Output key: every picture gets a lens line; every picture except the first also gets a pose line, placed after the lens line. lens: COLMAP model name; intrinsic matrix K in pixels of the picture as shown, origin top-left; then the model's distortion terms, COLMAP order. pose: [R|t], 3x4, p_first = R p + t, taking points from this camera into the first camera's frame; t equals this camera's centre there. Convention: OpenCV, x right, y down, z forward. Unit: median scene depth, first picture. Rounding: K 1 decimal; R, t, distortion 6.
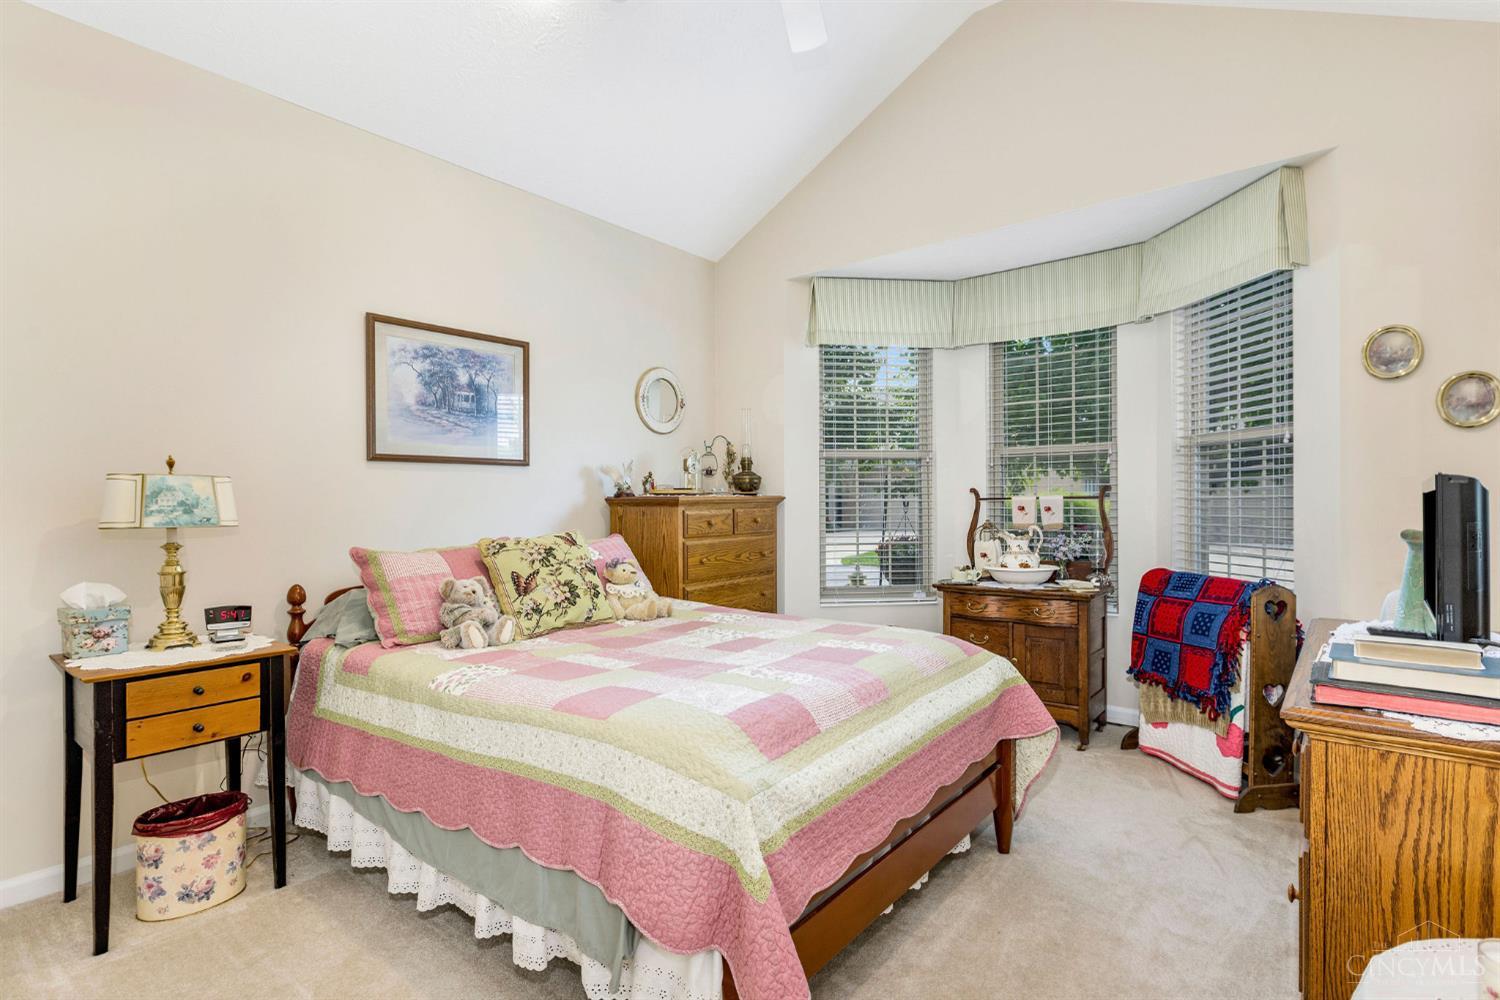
lens RADIAL K [[711.9, 0, 755.9], [0, 711.9, 502.3], [0, 0, 1]] dist [-0.000513, -0.001412]
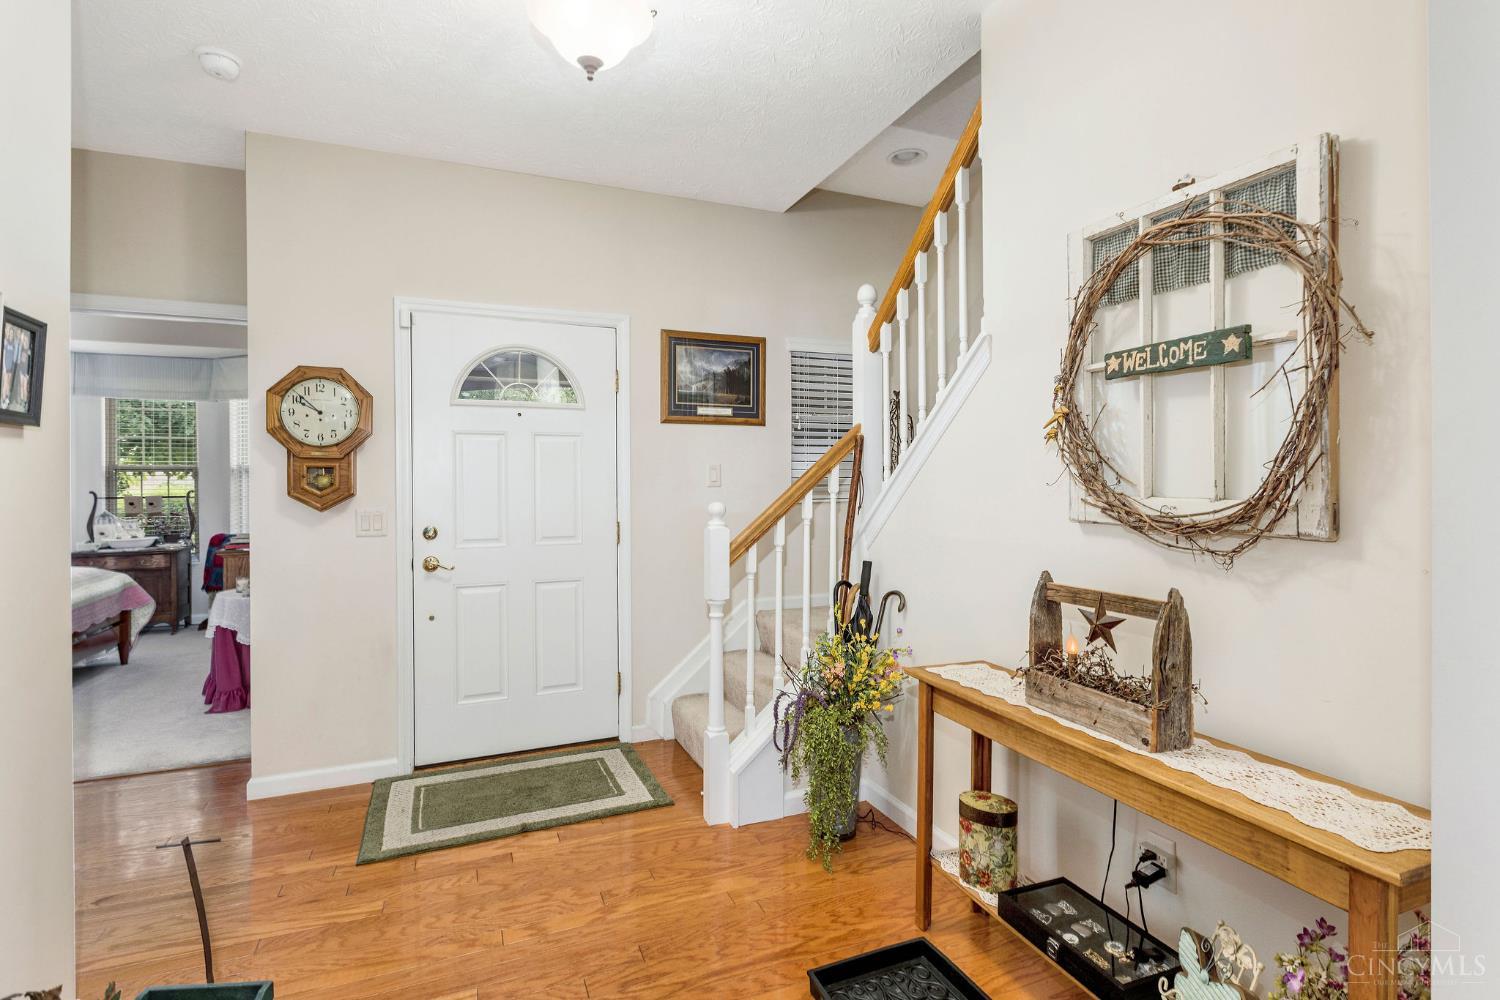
lens RADIAL K [[711.9, 0, 755.3], [0, 711.9, 492.9], [0, 0, 1]] dist [-0.000513, -0.001412]
pose [[0.468131, -0.001285, 0.883658, -0.445920], [-0.000133, 0.999999, 0.001524, -0.021234], [-0.883659, -0.000831, 0.468131, -1.149445]]
